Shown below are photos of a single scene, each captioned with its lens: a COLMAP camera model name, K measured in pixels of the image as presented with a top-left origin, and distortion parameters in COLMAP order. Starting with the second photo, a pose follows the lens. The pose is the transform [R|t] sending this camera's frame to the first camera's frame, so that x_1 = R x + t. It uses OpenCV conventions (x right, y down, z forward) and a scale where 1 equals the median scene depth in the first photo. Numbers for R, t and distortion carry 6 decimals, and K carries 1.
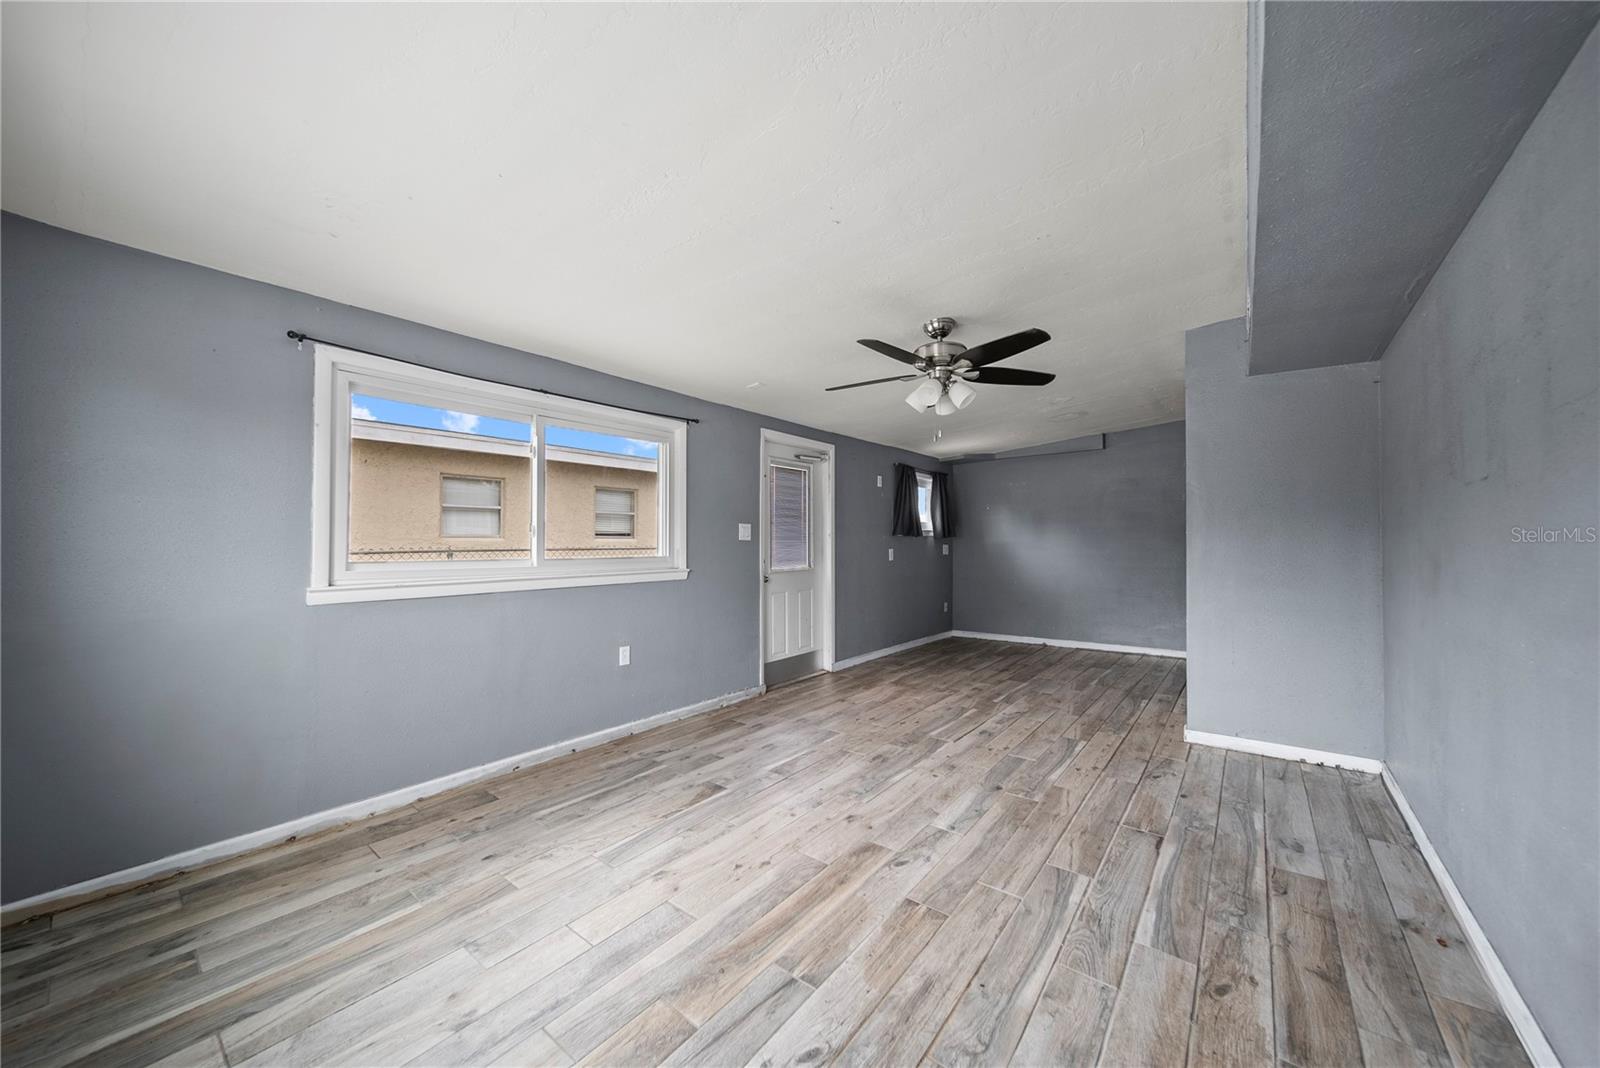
lens RADIAL K [[580.1, 0, 793.3], [0, 580.1, 535.7], [0, 0, 1]] dist [-0.002192, -0.000394]
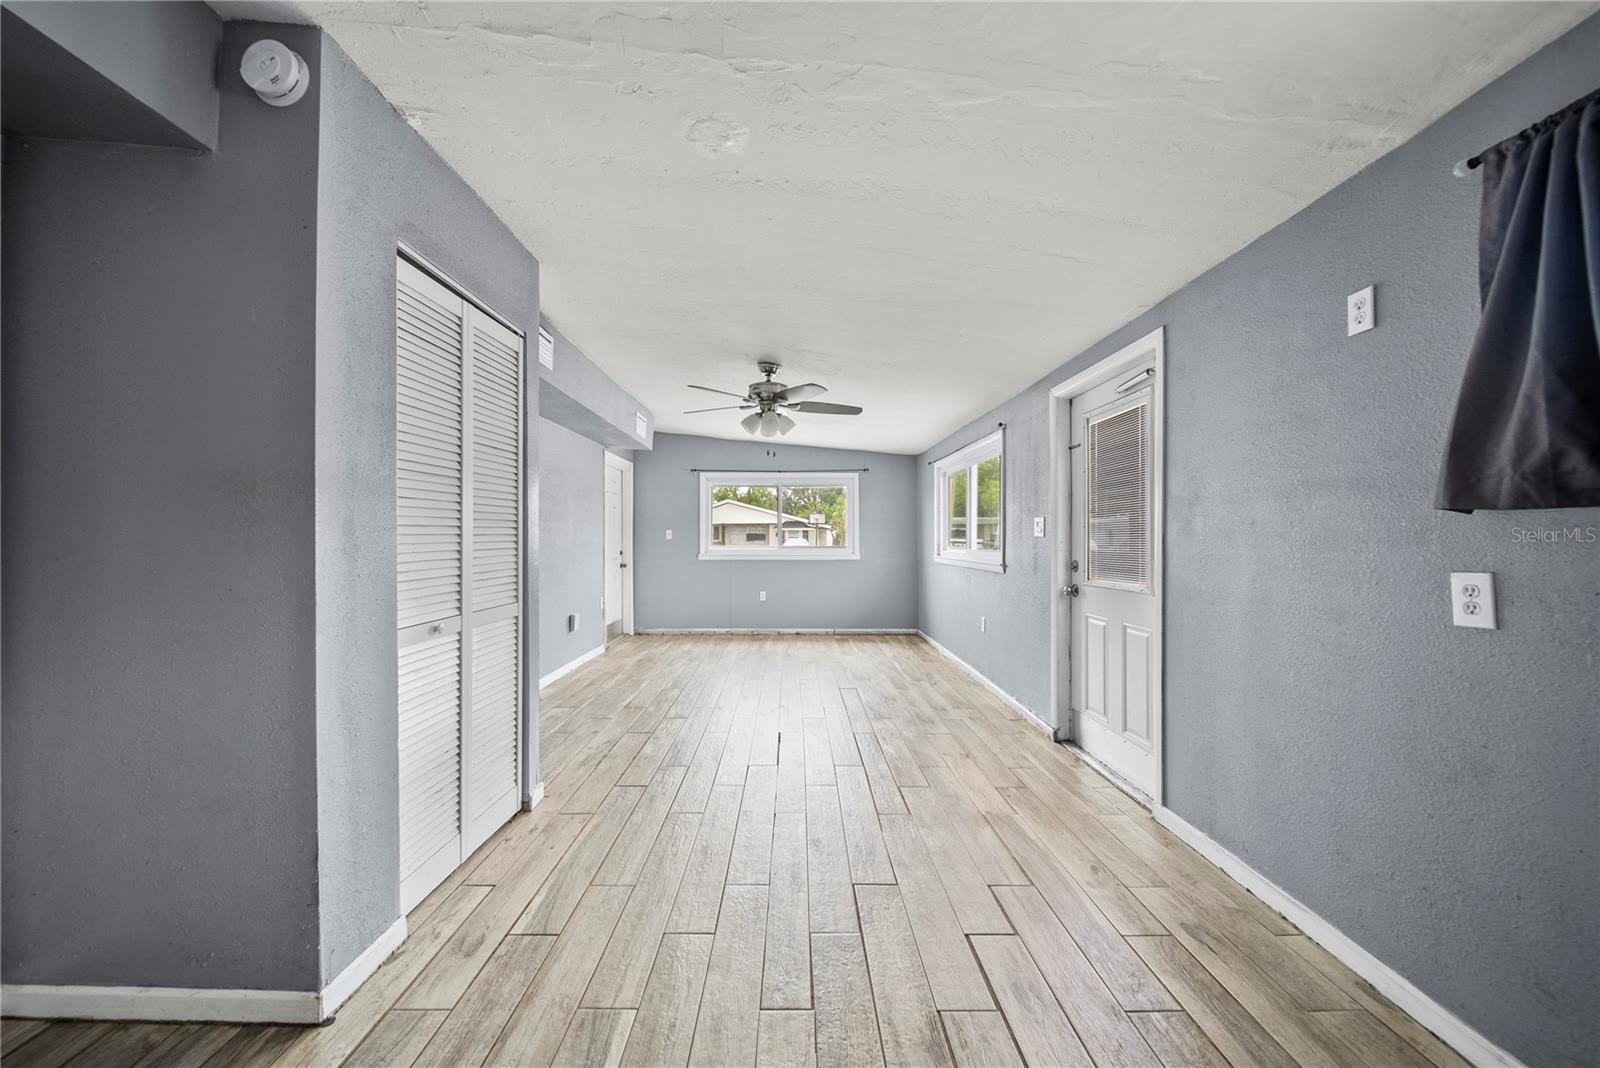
lens RADIAL K [[580.1, 0, 793.3], [0, 580.1, 535.7], [0, 0, 1]] dist [-0.002192, -0.000394]
pose [[-0.788462, 0.000125, -0.615083, 0.952044], [0.005167, 0.999966, -0.006419, 0.015328], [0.615061, -0.008239, -0.788436, 1.950509]]
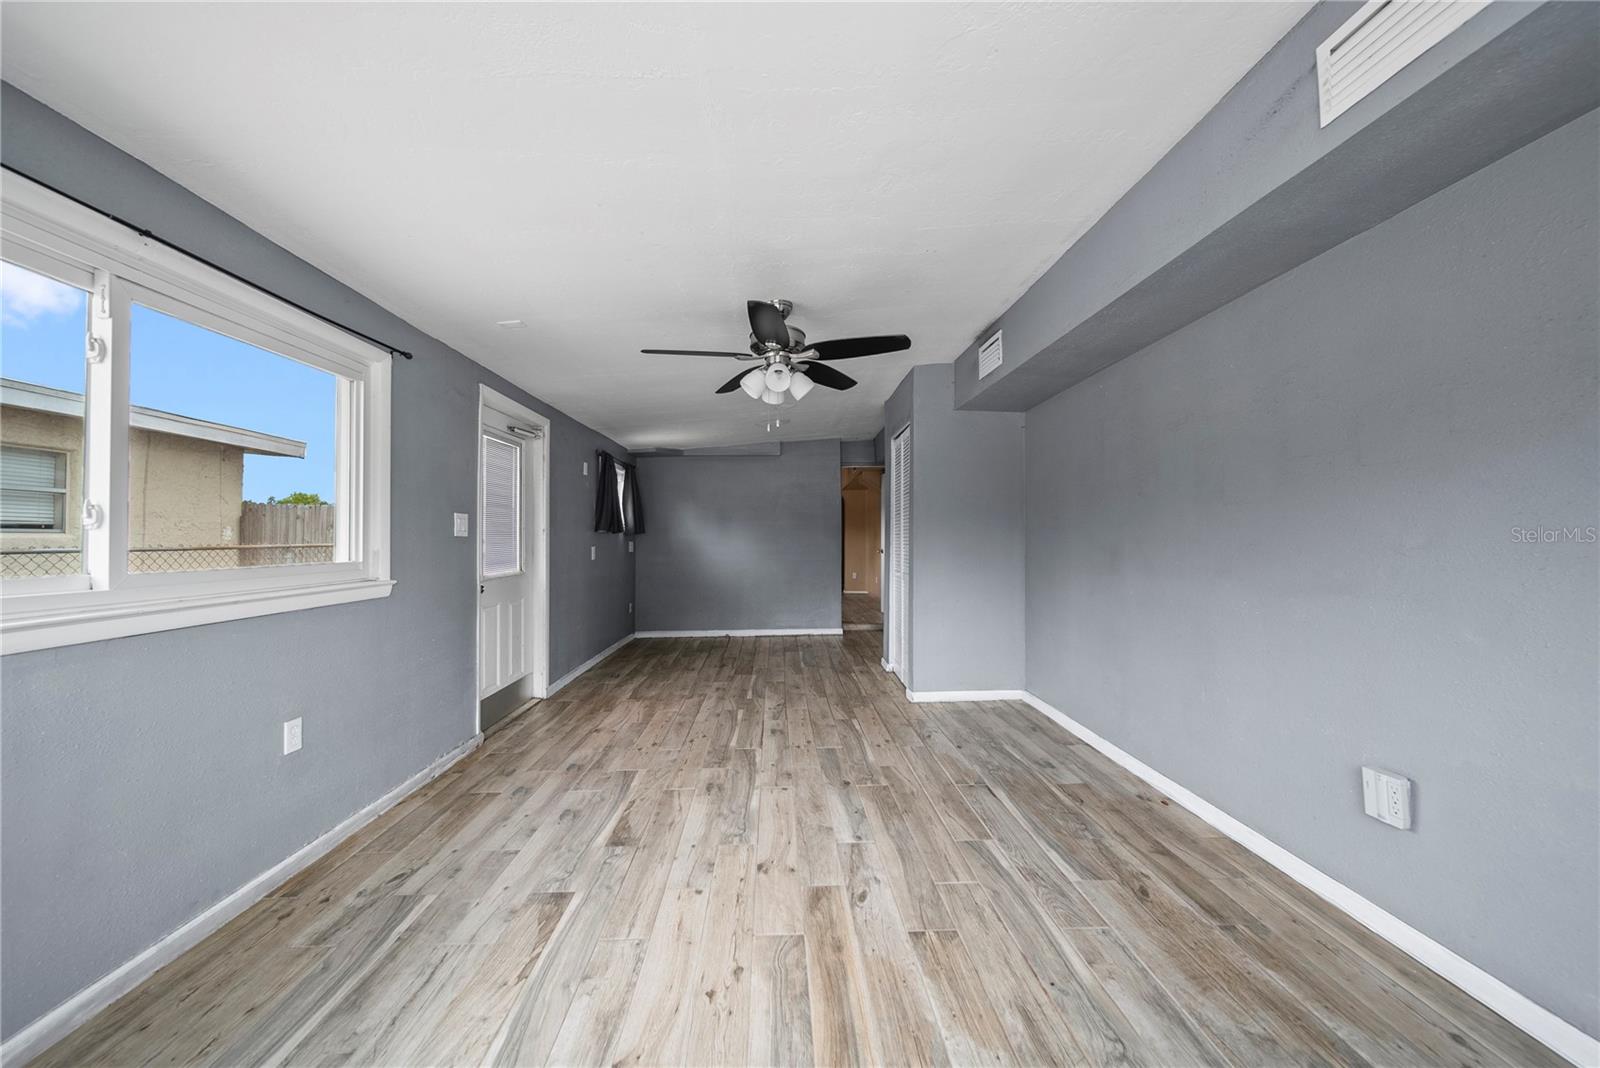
lens RADIAL K [[574.2, 0, 795.6], [0, 574.2, 531.2], [0, 0, 1]] dist [-0.000014, -0.001343]
pose [[0.755678, 0.007530, 0.654900, -0.321357], [-0.005751, 0.999972, -0.004862, 0.003689], [-0.654918, -0.000092, 0.755700, 0.267083]]
